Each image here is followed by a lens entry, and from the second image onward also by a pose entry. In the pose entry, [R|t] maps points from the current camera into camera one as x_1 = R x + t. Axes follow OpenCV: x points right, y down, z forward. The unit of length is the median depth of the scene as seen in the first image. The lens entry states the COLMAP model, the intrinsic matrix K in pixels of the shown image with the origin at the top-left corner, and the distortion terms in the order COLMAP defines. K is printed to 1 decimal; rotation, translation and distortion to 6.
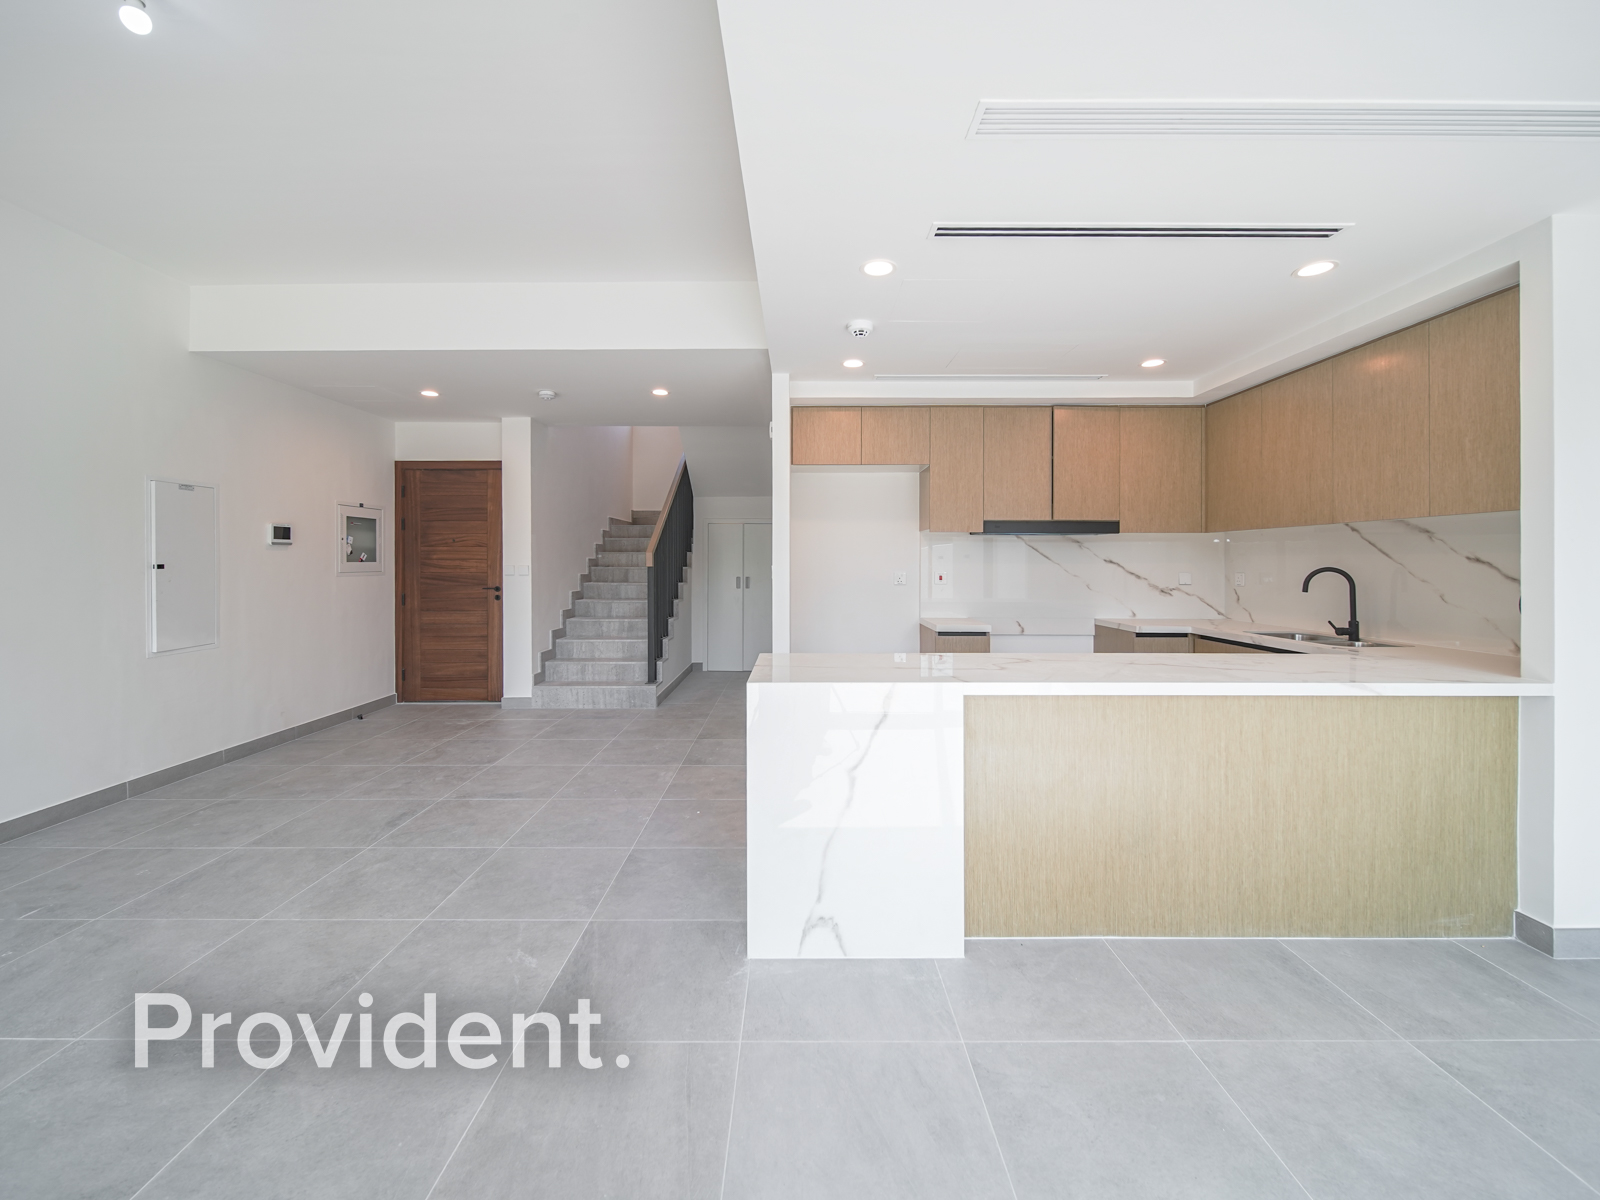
lens RADIAL K [[644.9, 0, 823.3], [0, 644.9, 564.5], [0, 0, 1]] dist [0.001103, -0.001962]
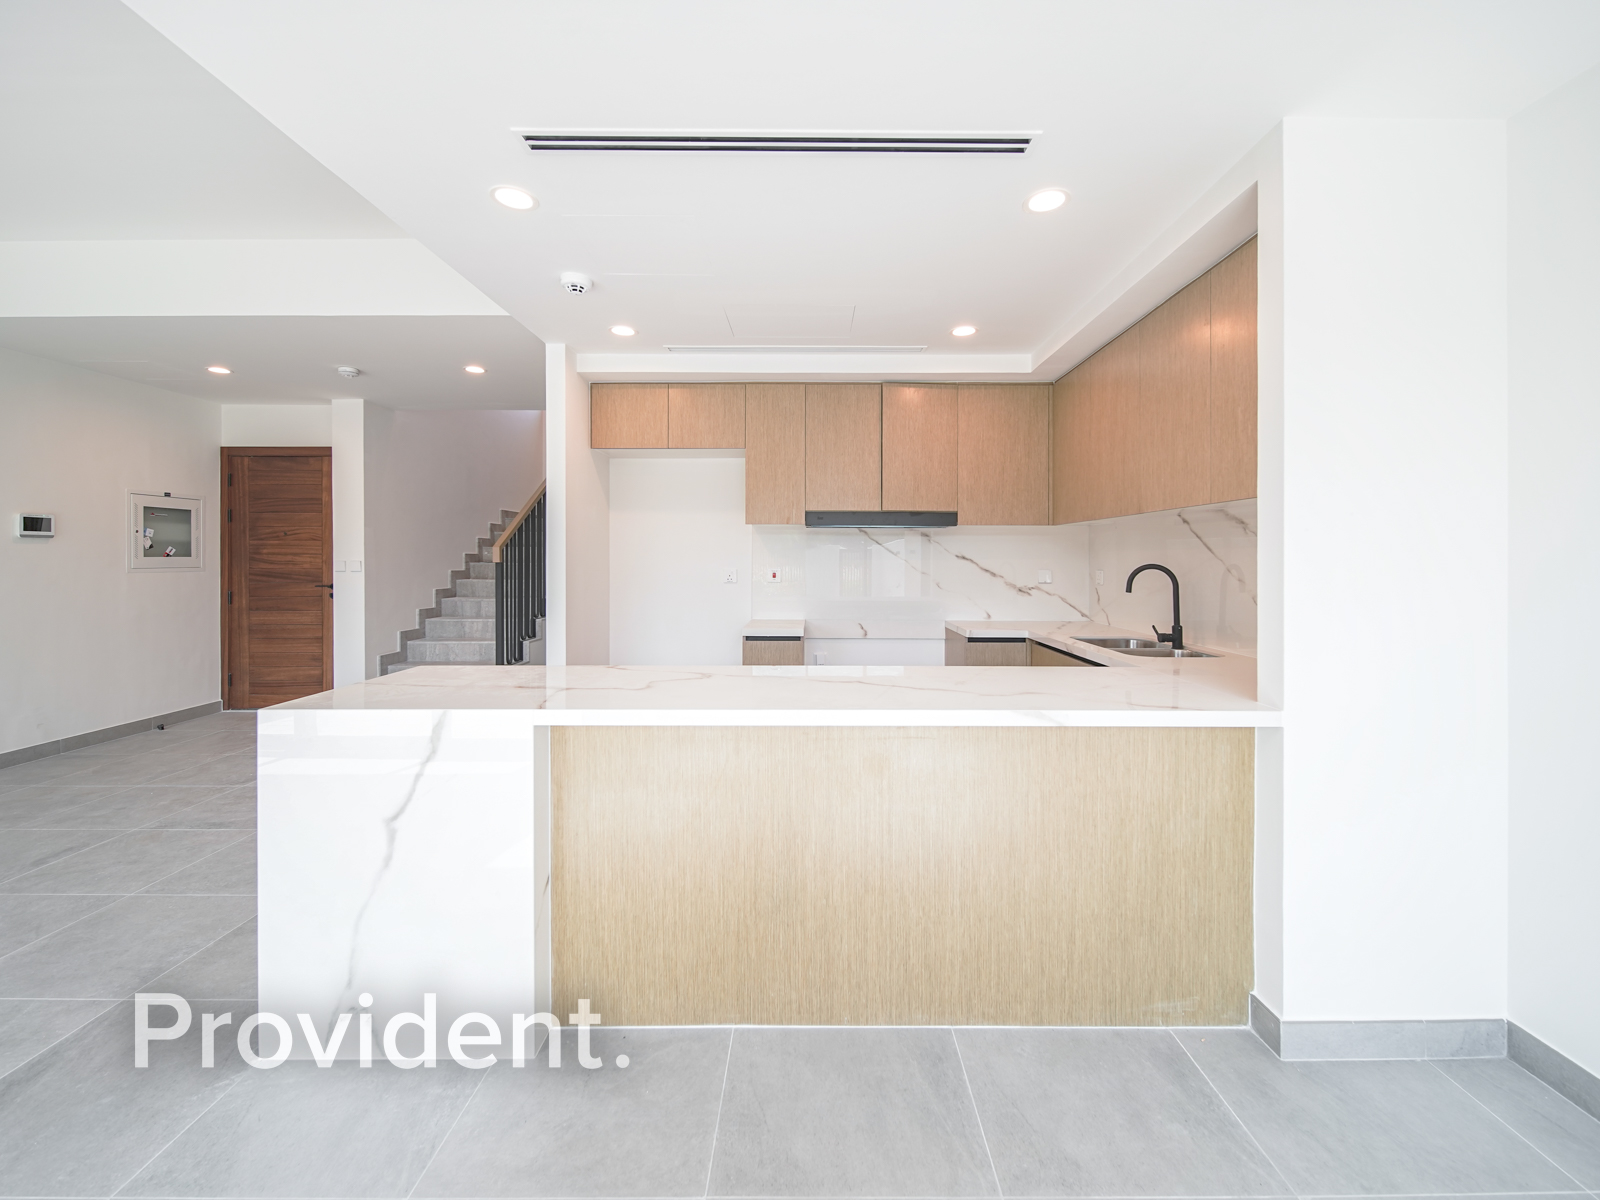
lens RADIAL K [[653.5, 0, 820.9], [0, 653.5, 562.4], [0, 0, 1]] dist [0.000628, -0.000728]
pose [[0.999990, 0.001471, 0.004201, 0.243058], [-0.001481, 0.999996, 0.002440, 0.000353], [-0.004198, -0.002446, 0.999988, 0.086020]]
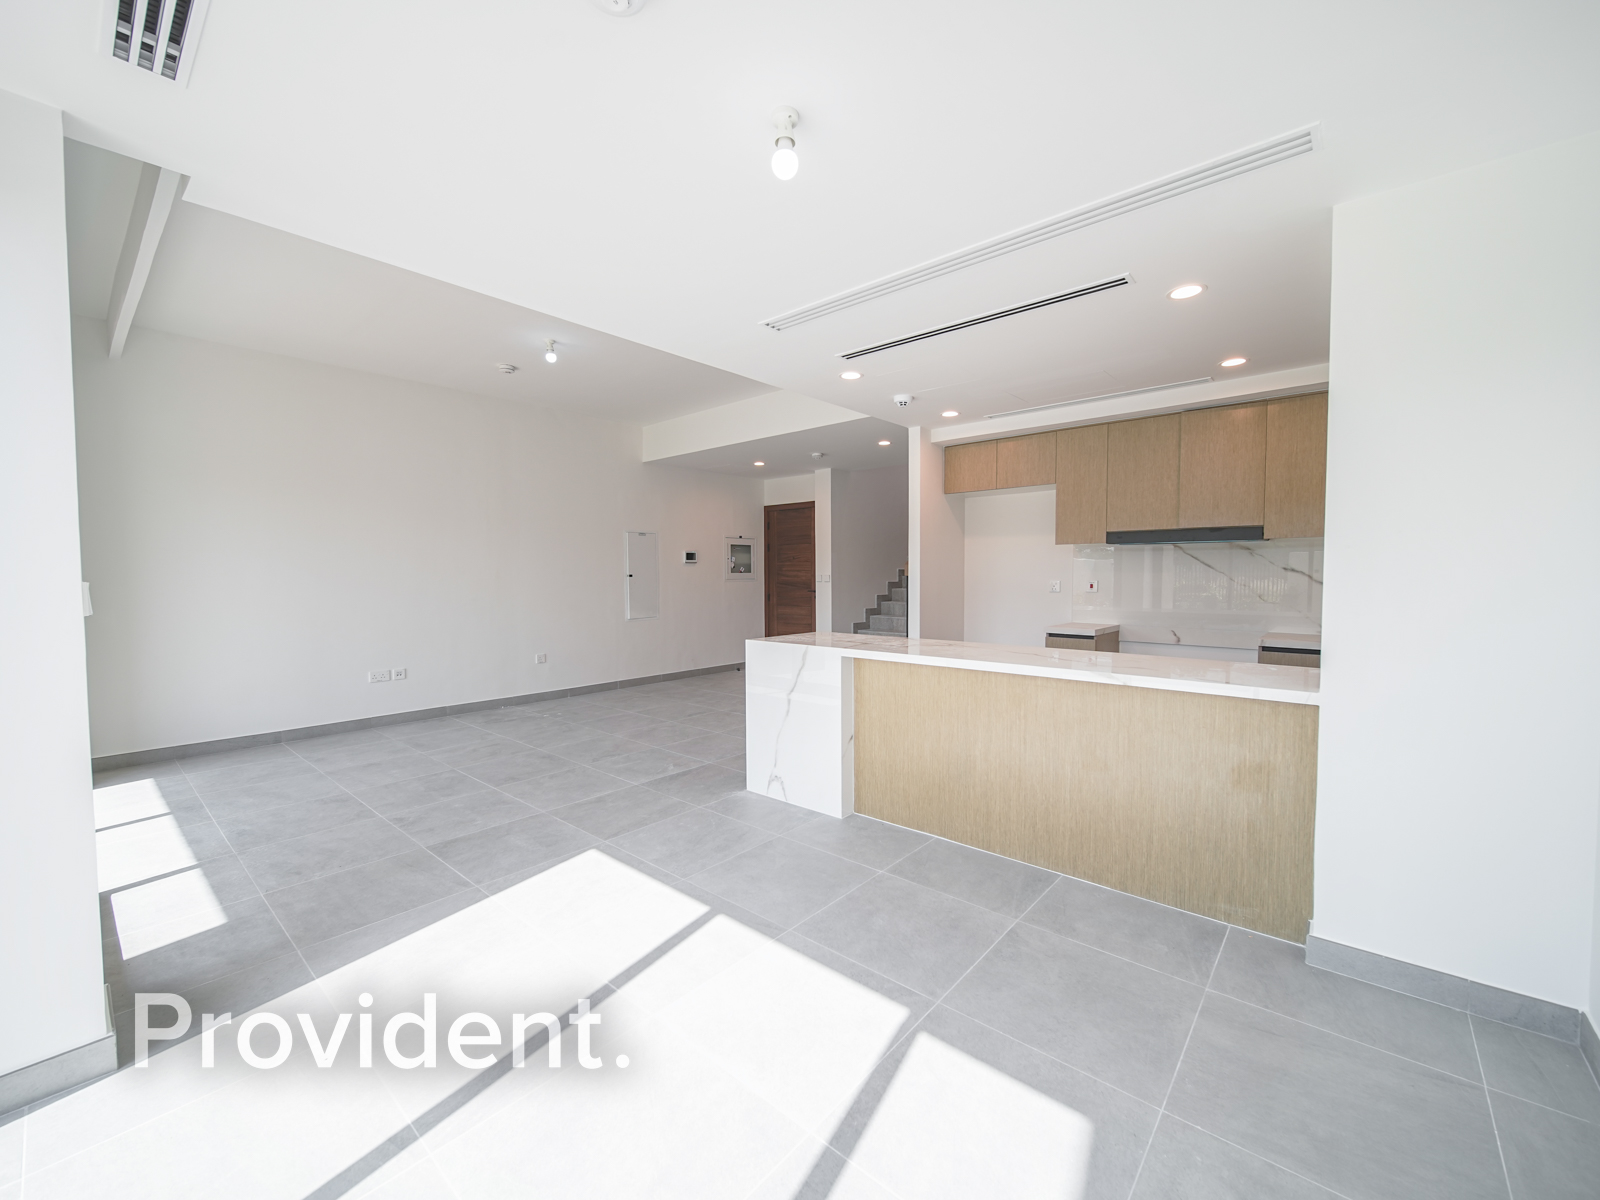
lens RADIAL K [[633.6, 0, 810.9], [0, 633.6, 601.2], [0, 0, 1]] dist [-0.000516, -0.000773]
pose [[0.766873, 0.025407, -0.641296, 0.498516], [0.002079, 0.999113, 0.042070, 0.000716], [0.641795, -0.033595, 0.766140, -0.103517]]
